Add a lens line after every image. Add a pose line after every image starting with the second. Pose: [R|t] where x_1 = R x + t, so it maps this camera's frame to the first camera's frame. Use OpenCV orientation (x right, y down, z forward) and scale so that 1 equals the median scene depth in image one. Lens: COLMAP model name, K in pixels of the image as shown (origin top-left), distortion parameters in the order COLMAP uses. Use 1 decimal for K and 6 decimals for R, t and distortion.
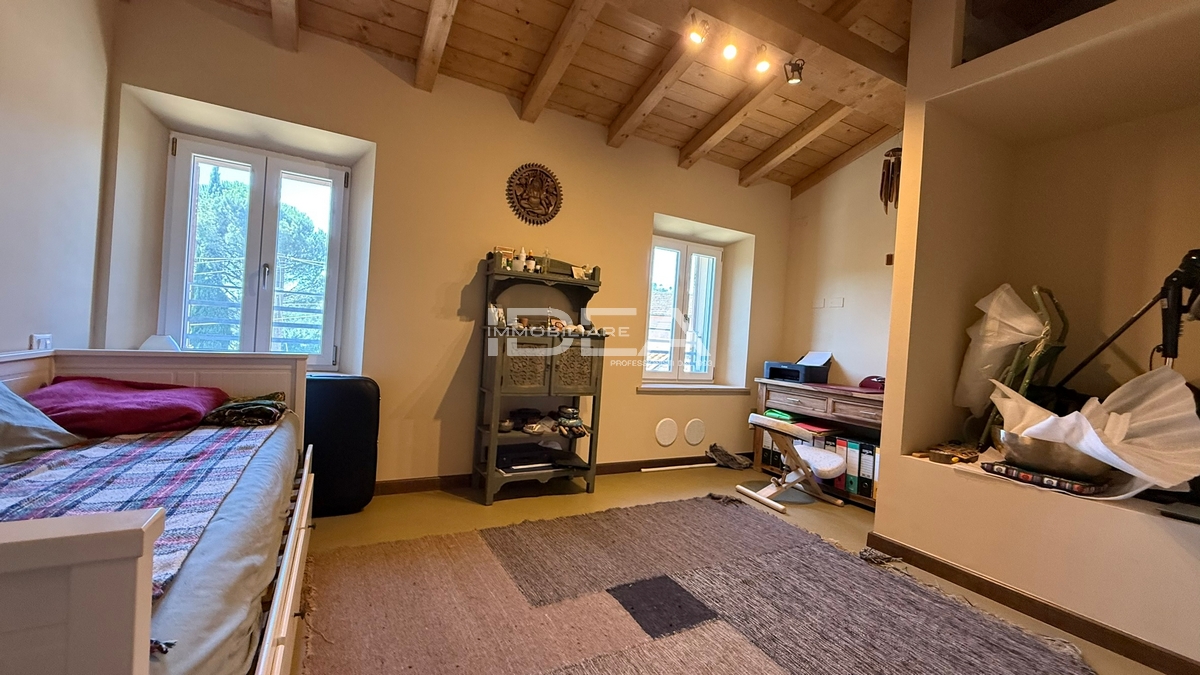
lens RADIAL K [[477.1, 0, 595.5], [0, 477.1, 335.8], [0, 0, 1]] dist [0.000026, 0.000347]
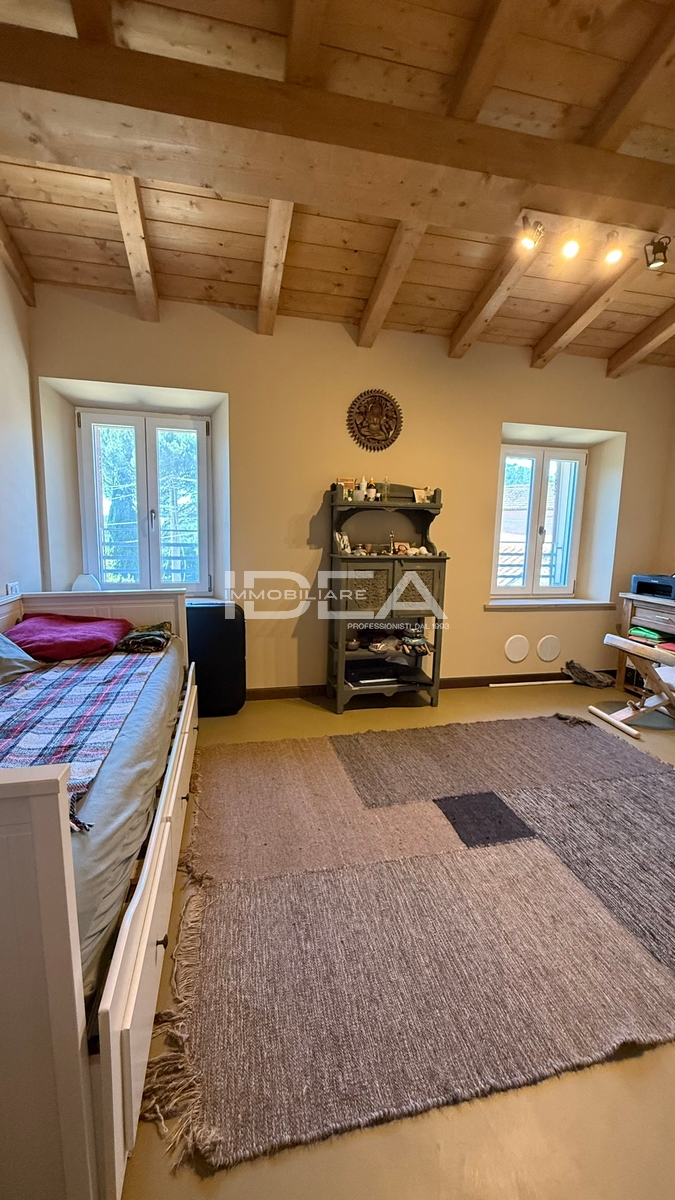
lens RADIAL K [[477.1, 0, 336.3], [0, 477.1, 592.5], [0, 0, 1]] dist [0.000026, 0.000347]
pose [[0.962772, -0.010119, -0.270125, 0.077705], [0.042977, 0.992319, 0.116002, -0.063139], [0.266877, -0.123293, 0.955812, -0.050204]]
